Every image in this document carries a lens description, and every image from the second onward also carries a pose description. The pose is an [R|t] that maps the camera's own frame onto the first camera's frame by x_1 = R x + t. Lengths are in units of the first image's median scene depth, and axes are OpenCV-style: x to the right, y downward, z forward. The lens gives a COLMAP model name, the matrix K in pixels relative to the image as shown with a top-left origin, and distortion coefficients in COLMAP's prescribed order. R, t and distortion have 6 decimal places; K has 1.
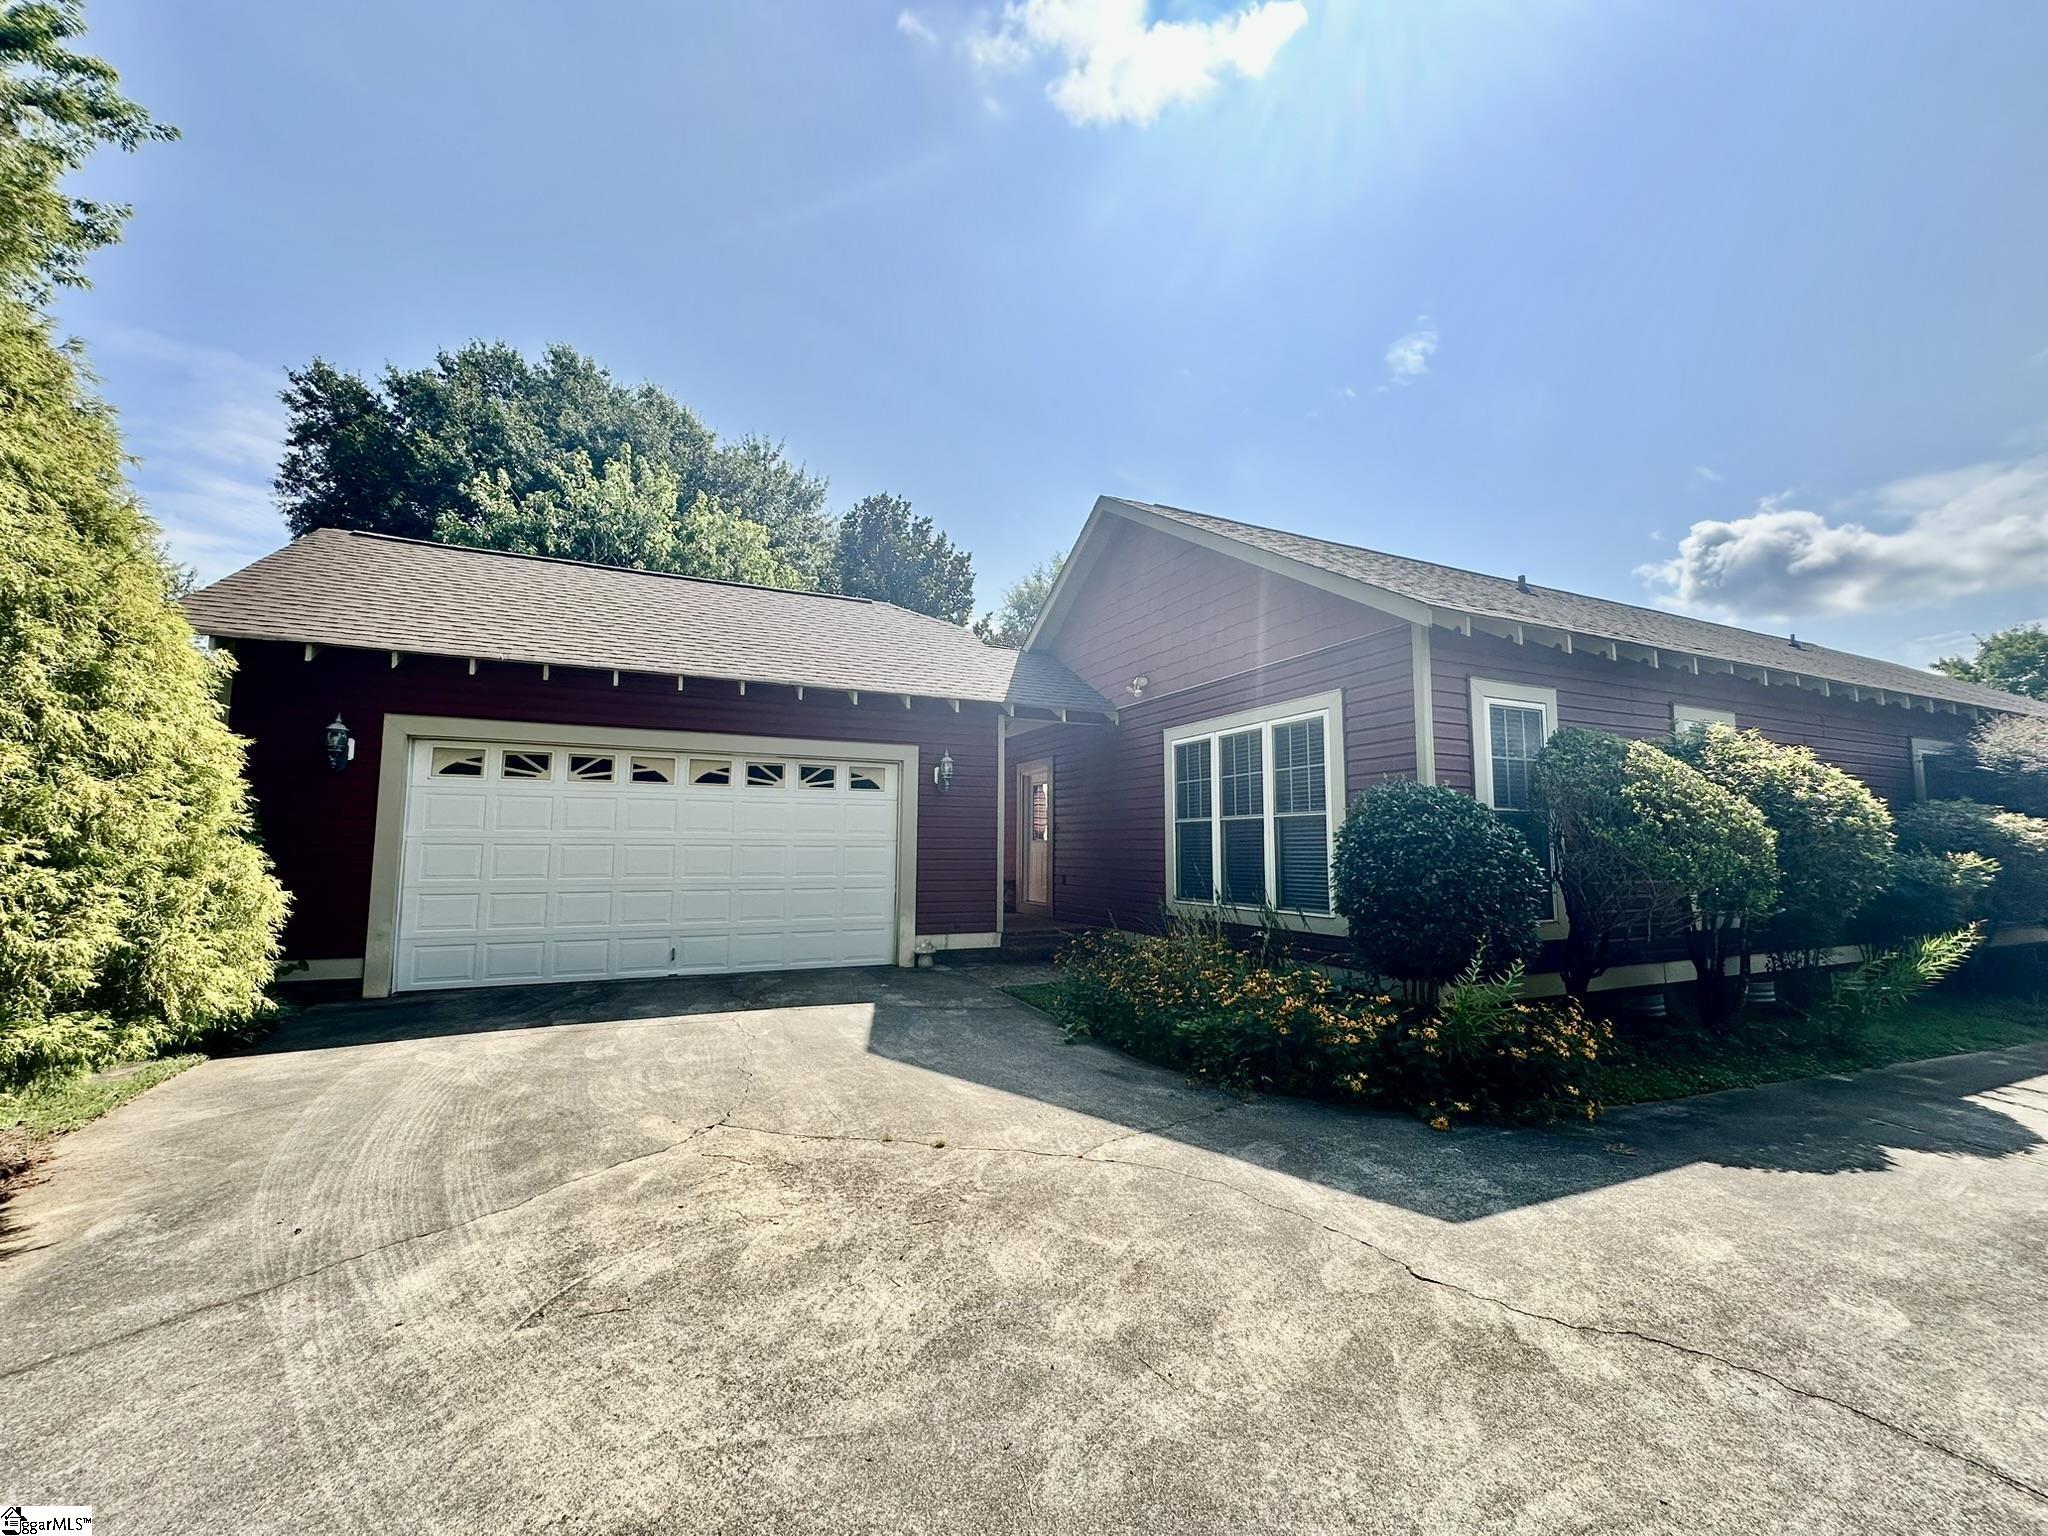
lens RADIAL K [[821.4, 0, 1024.8], [0, 821.4, 769.5], [0, 0, 1]] dist [-0.004063, 0.001556]
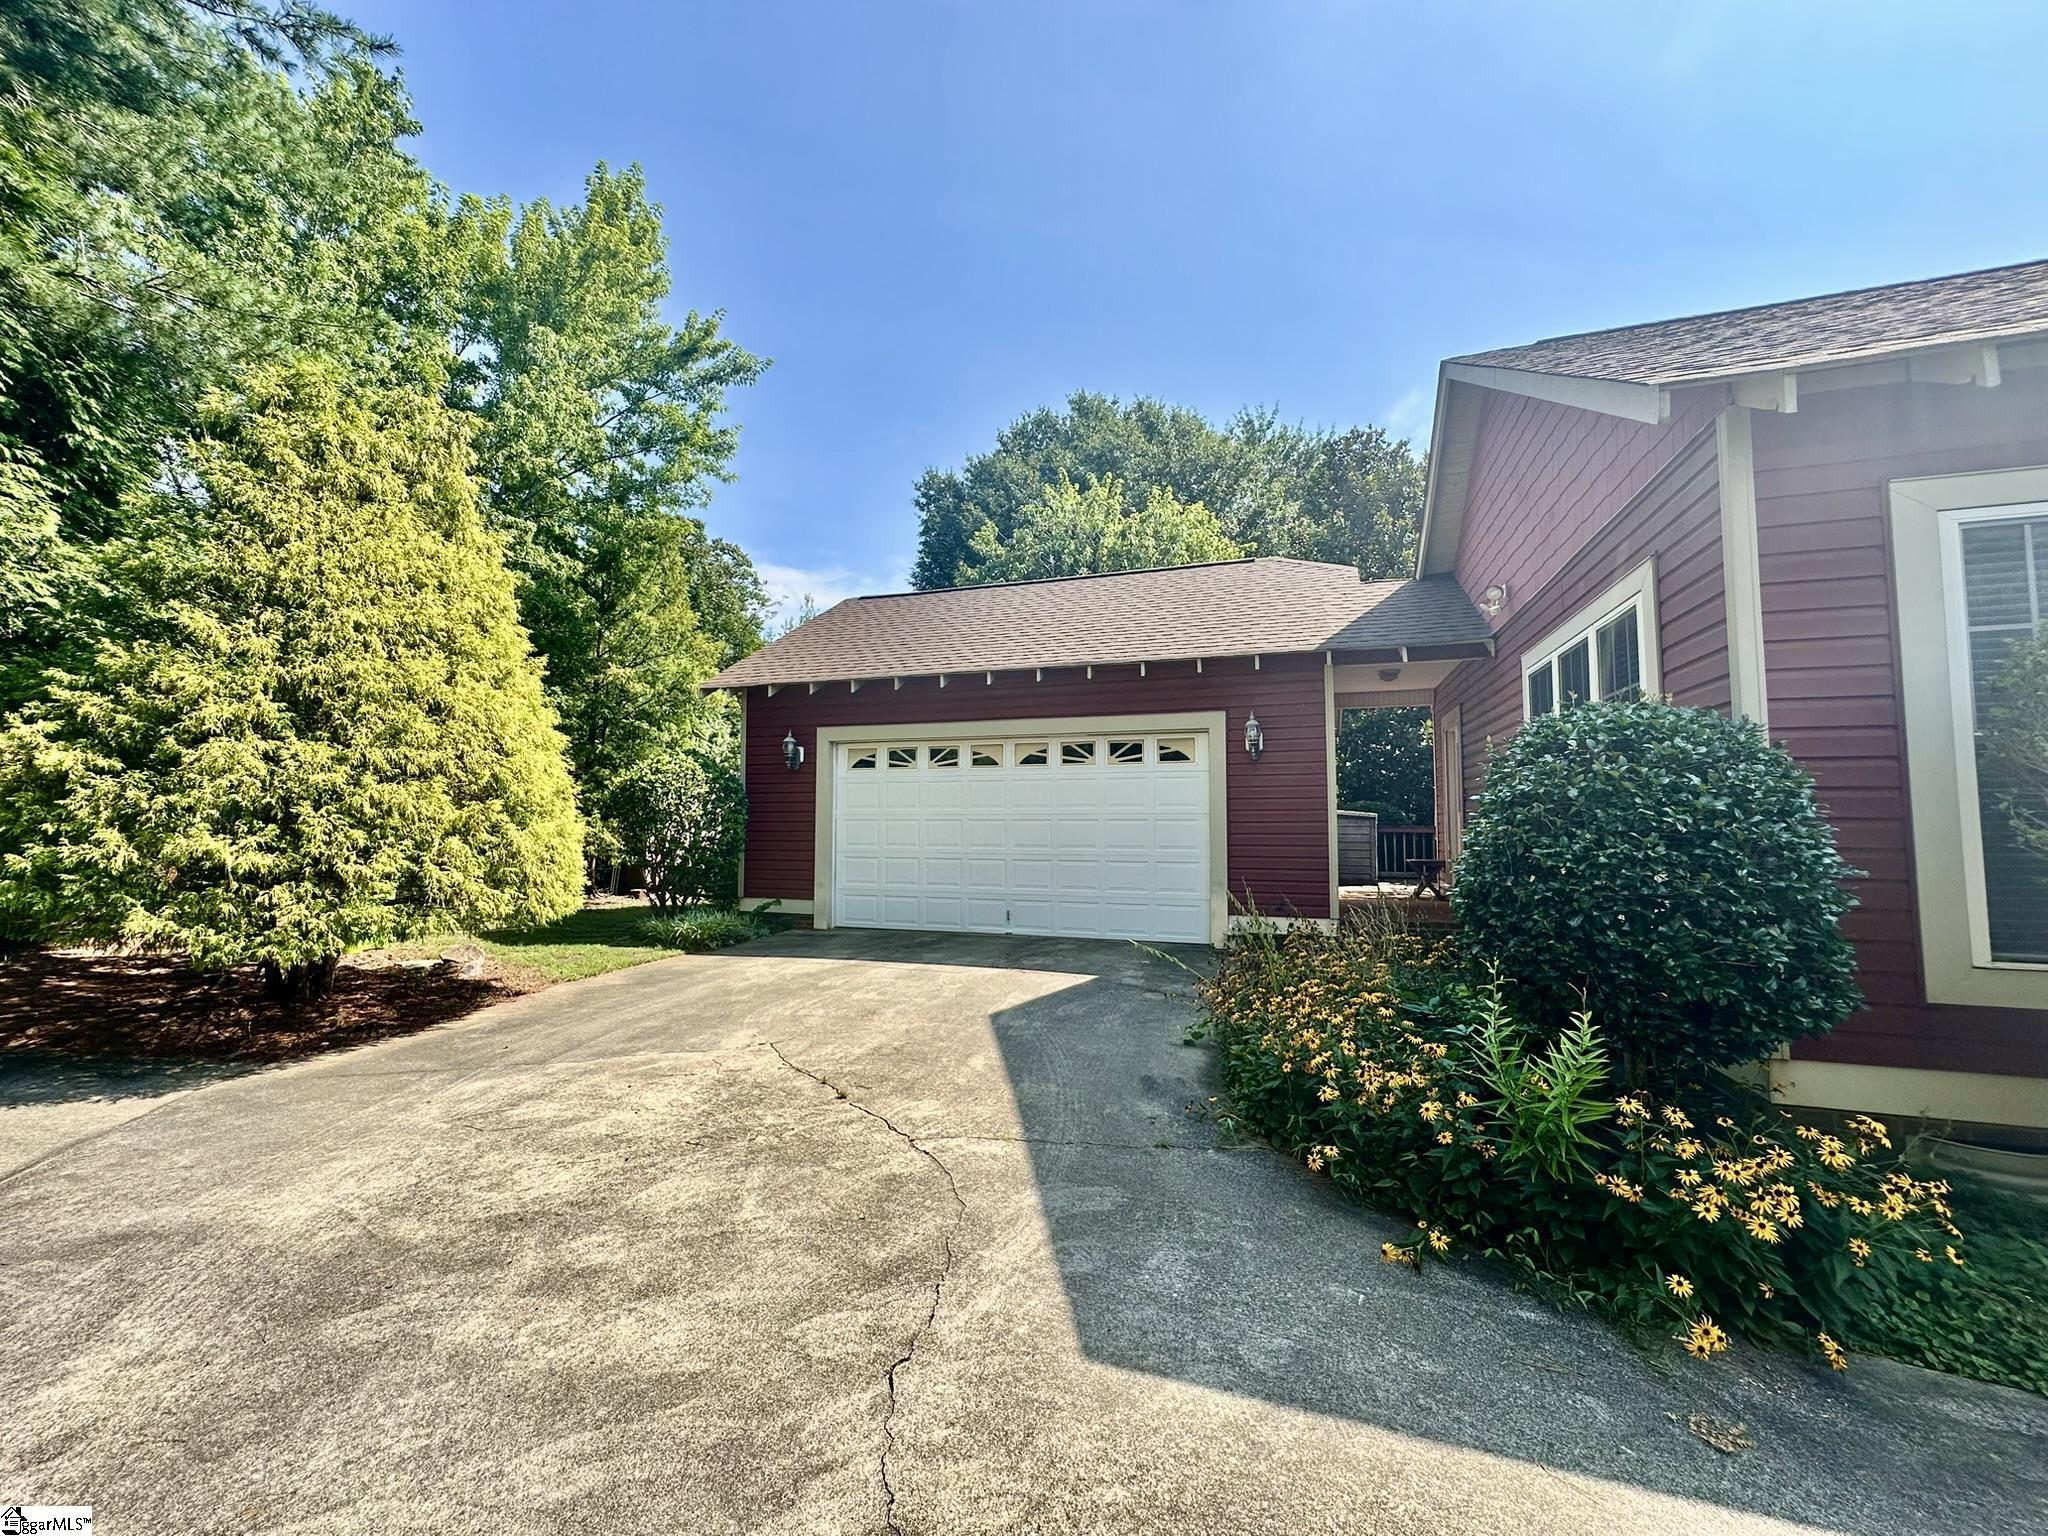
lens RADIAL K [[821.4, 0, 1022.6], [0, 821.4, 770.3], [0, 0, 1]] dist [-0.004063, 0.001556]
pose [[0.721910, -0.048353, -0.690296, 0.767484], [0.069569, 0.997573, 0.002879, 0.043405], [0.688481, -0.050101, 0.723522, 0.381097]]
